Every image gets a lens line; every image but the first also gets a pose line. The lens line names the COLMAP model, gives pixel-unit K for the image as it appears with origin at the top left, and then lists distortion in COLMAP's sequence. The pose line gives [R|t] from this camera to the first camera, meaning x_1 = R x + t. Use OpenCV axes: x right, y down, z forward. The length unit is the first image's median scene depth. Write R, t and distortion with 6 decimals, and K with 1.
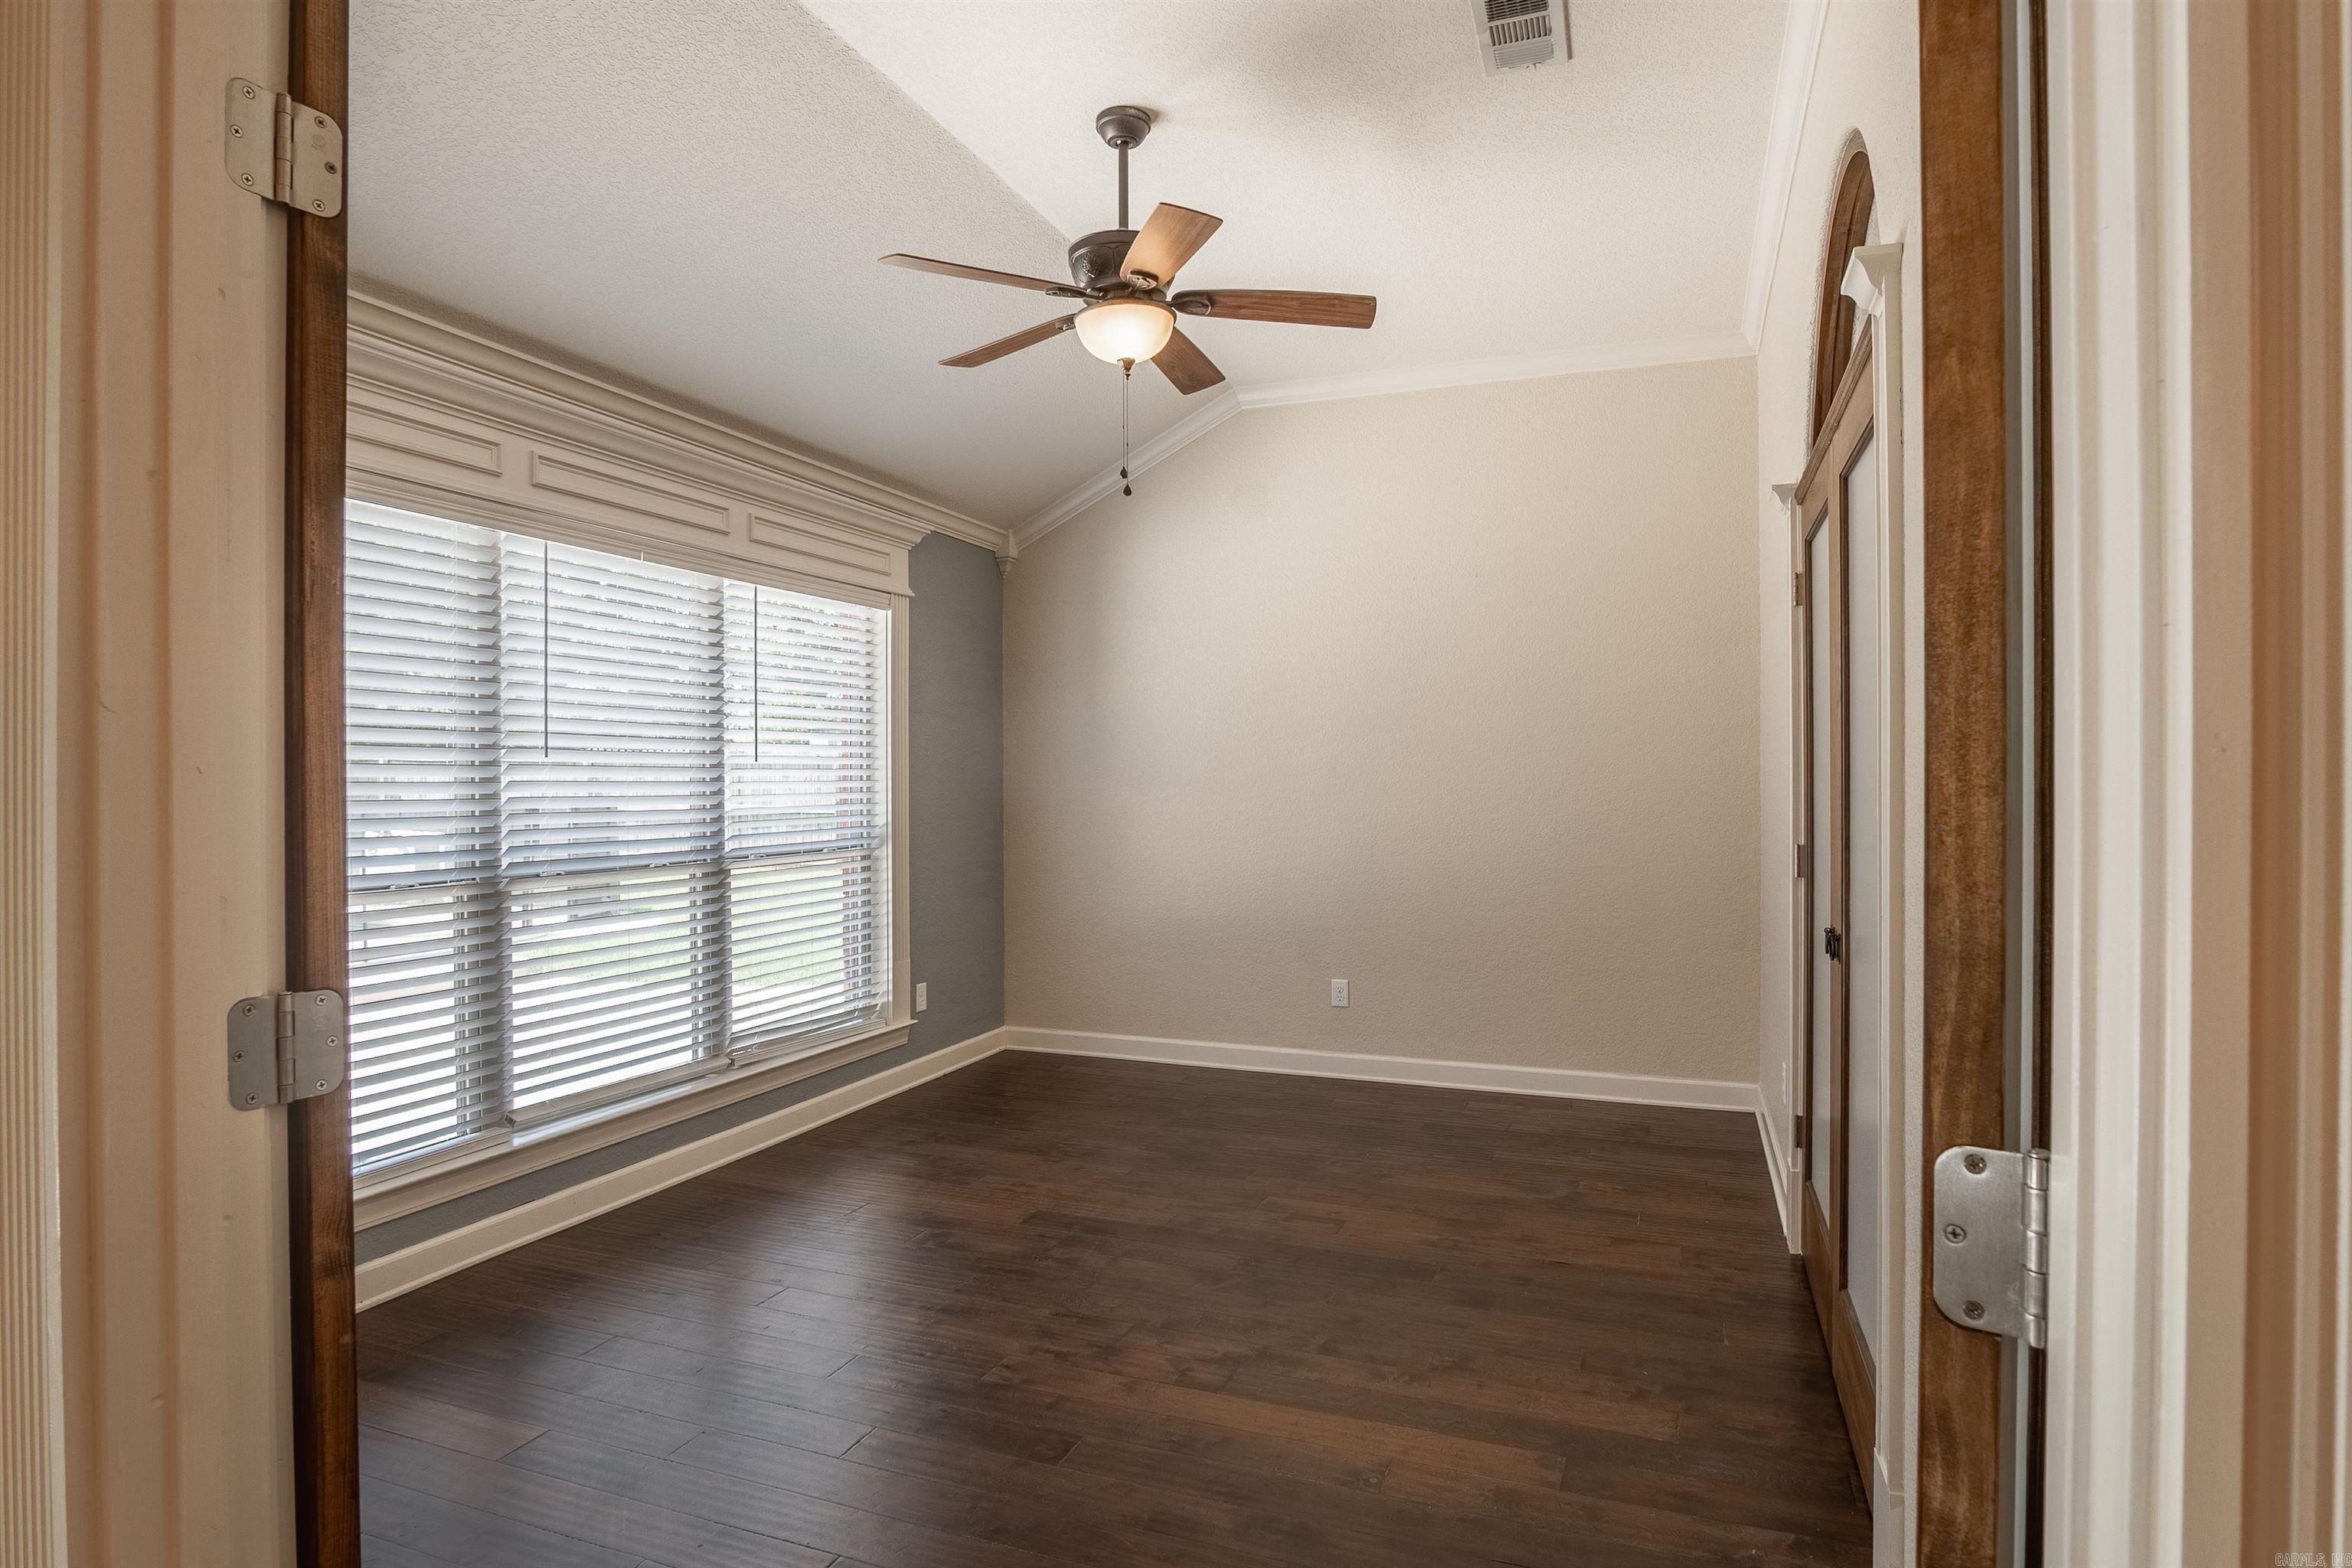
lens RADIAL K [[1270.8, 0, 1184.5], [0, 1270.8, 768.9], [0, 0, 1]] dist [-0.029863, 0.003690]
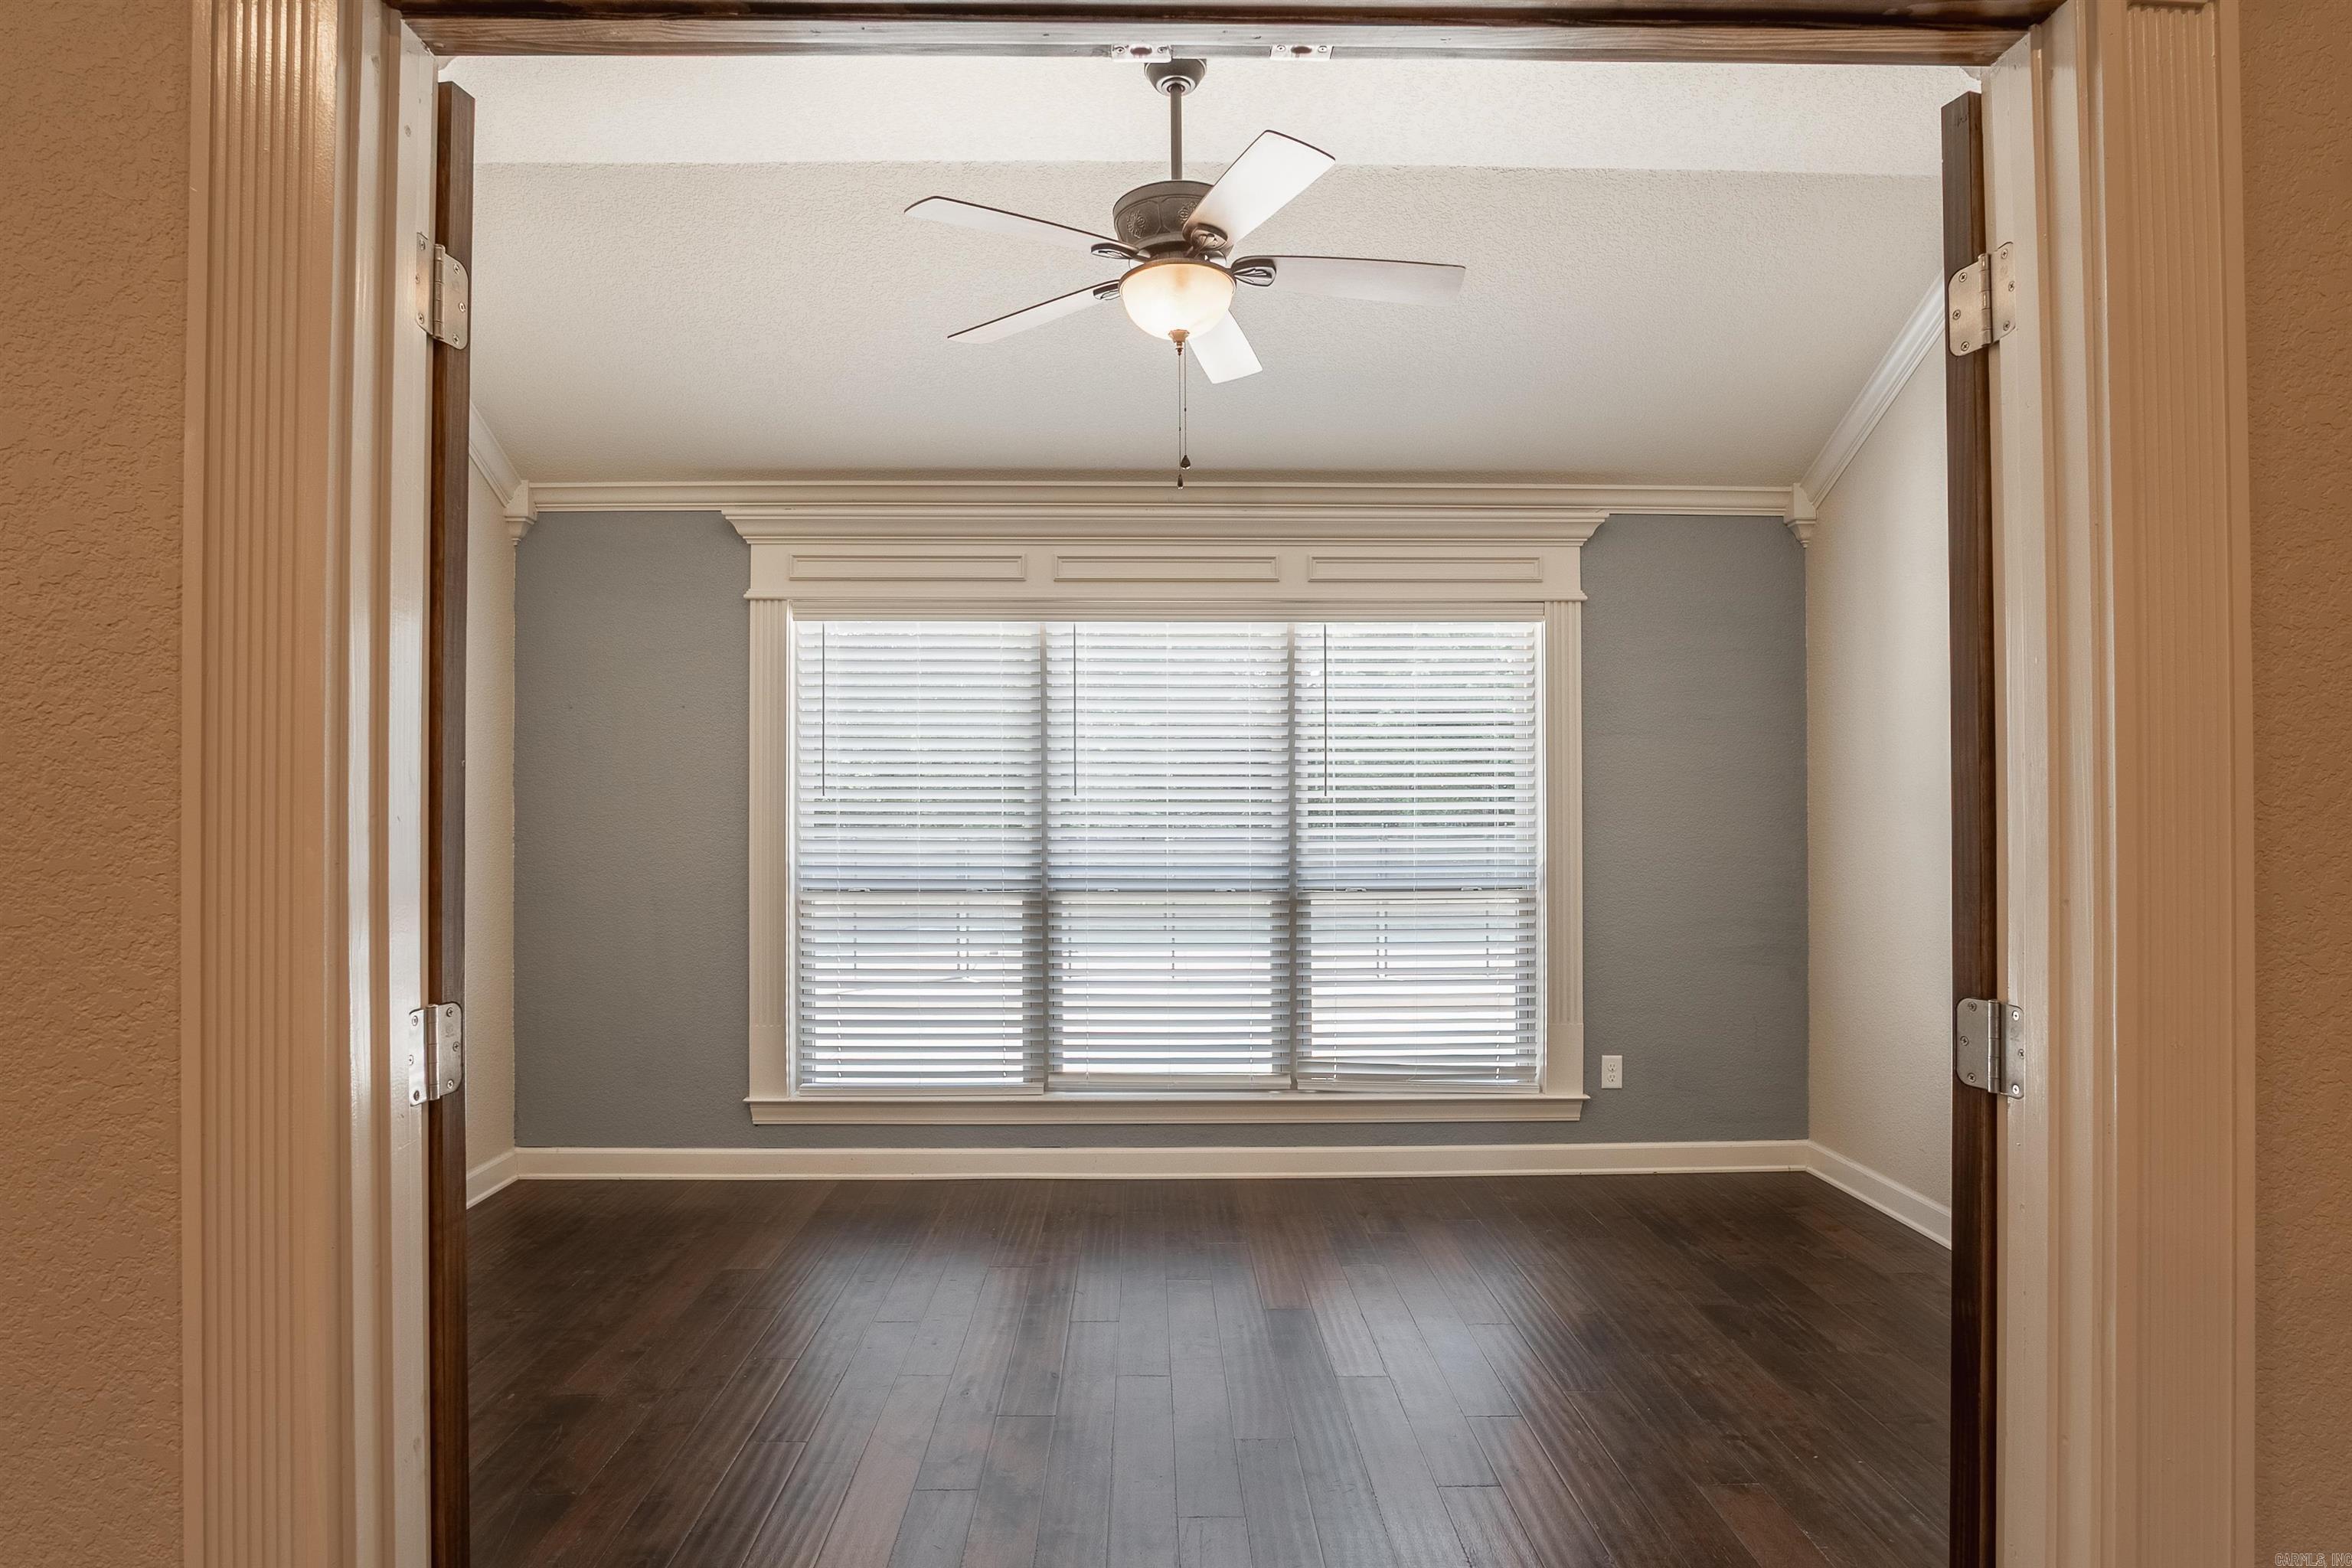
lens RADIAL K [[1270.8, 0, 1172.6], [0, 1270.8, 779.4], [0, 0, 1]] dist [-0.029863, 0.003690]
pose [[0.369442, -0.004317, -0.929244, 0.475100], [0.007177, 0.999973, -0.001792, -0.015082], [0.929226, -0.006008, 0.369463, 0.427177]]
